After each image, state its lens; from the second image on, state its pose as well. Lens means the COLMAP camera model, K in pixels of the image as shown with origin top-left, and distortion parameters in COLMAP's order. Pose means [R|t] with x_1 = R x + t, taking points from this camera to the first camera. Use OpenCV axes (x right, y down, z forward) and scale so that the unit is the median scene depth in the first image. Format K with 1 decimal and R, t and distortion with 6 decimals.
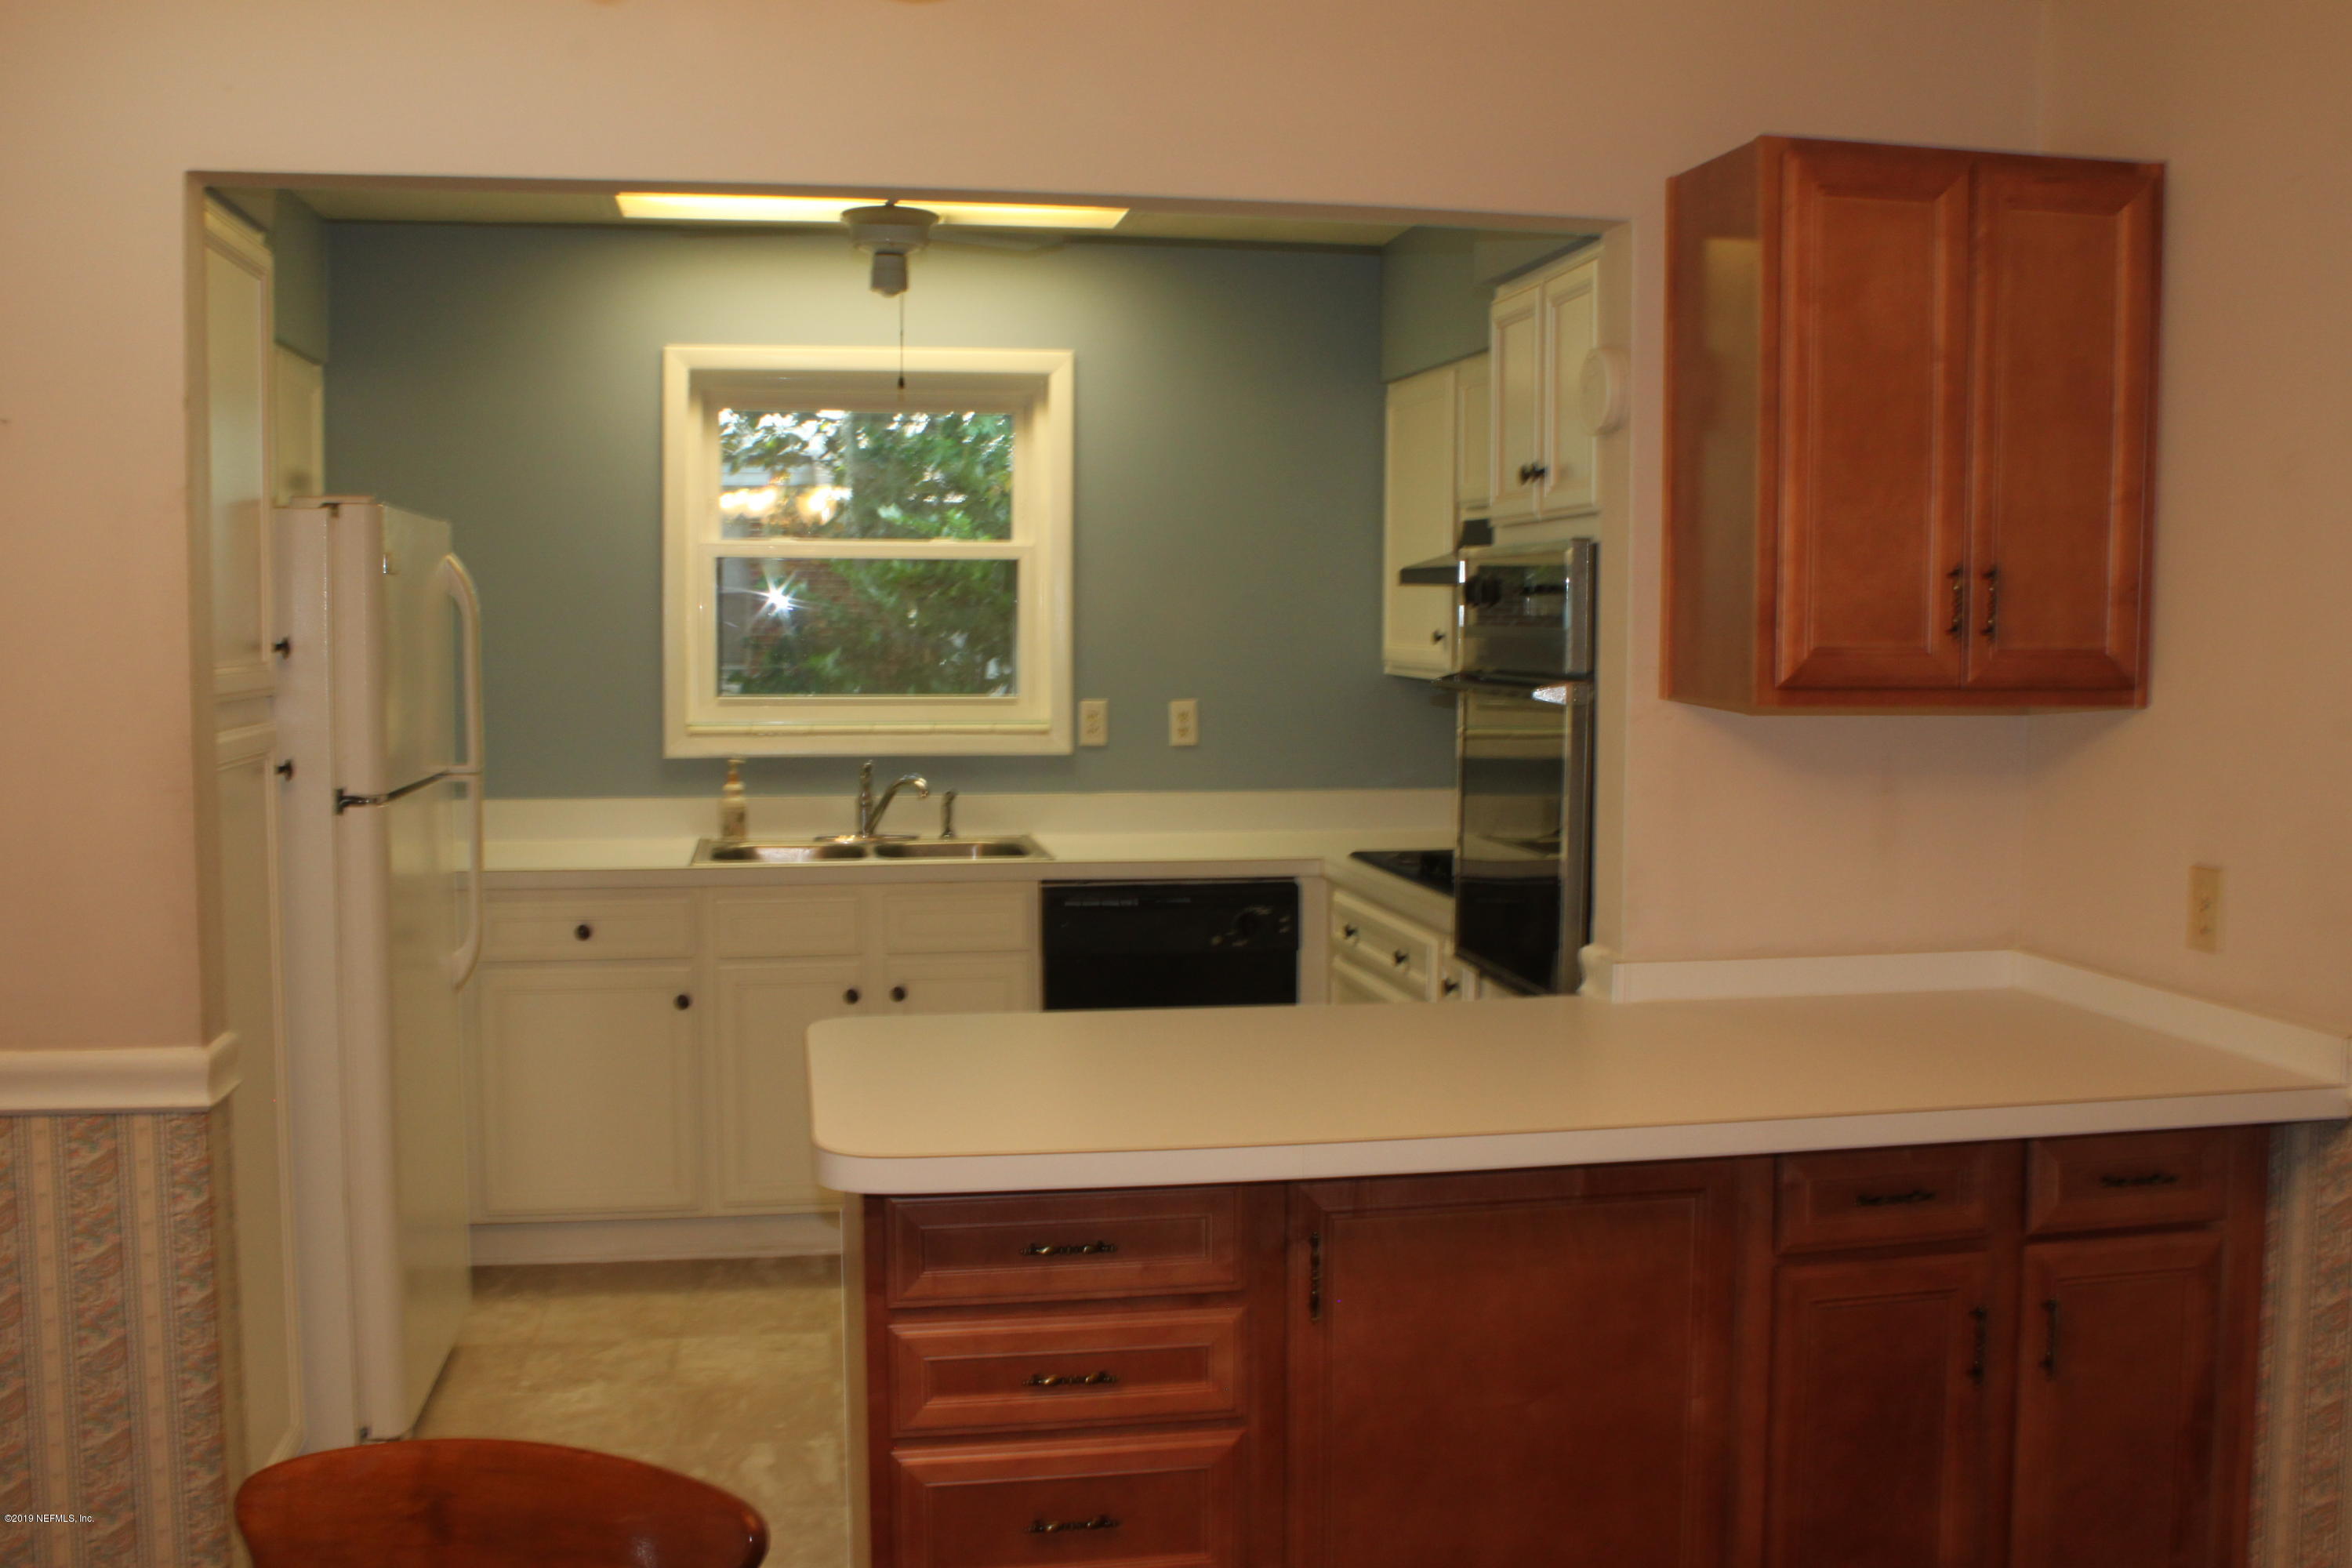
lens RADIAL K [[2180.4, 0, 1174.9], [0, 2180.4, 843.4], [0, 0, 1]] dist [-0.237159, 0.144349]
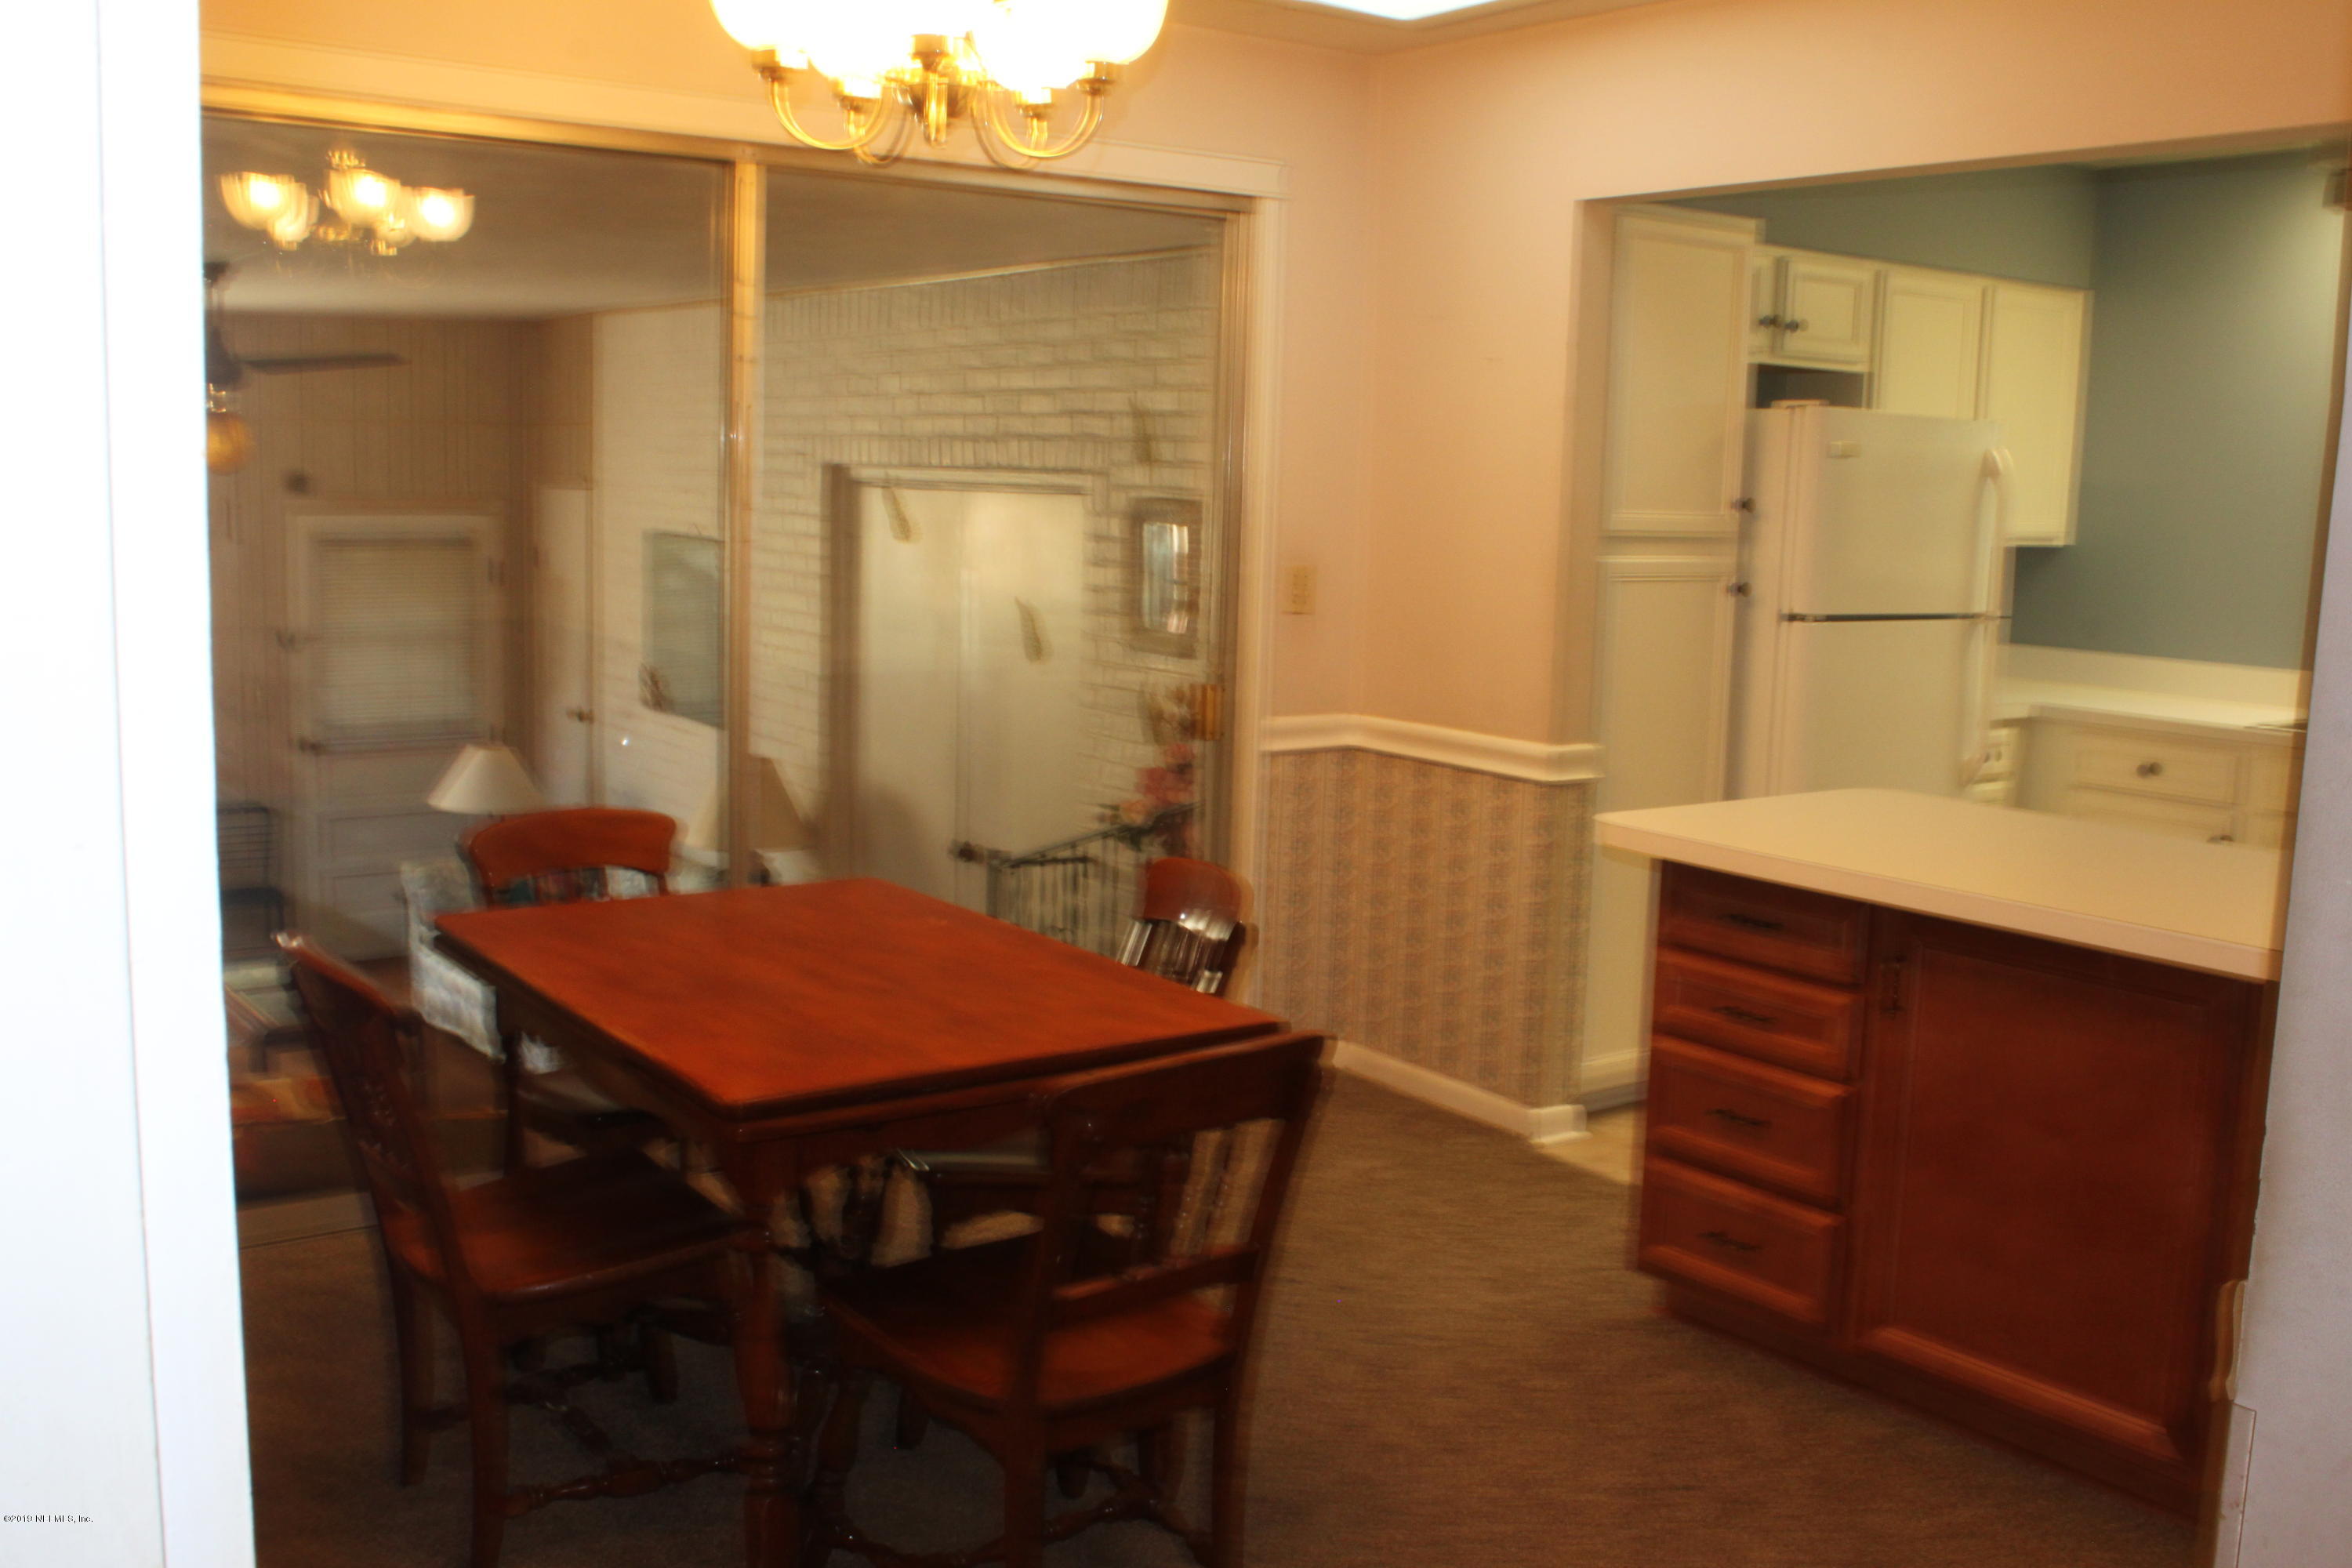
lens RADIAL K [[2180.4, 0, 1174.9], [0, 2180.4, 843.4], [0, 0, 1]] dist [-0.237159, 0.144349]
pose [[0.421900, 0.158691, -0.892646, 0.913736], [-0.111474, 0.986172, 0.122631, 0.000143], [0.899763, 0.047769, 0.433756, 0.013271]]
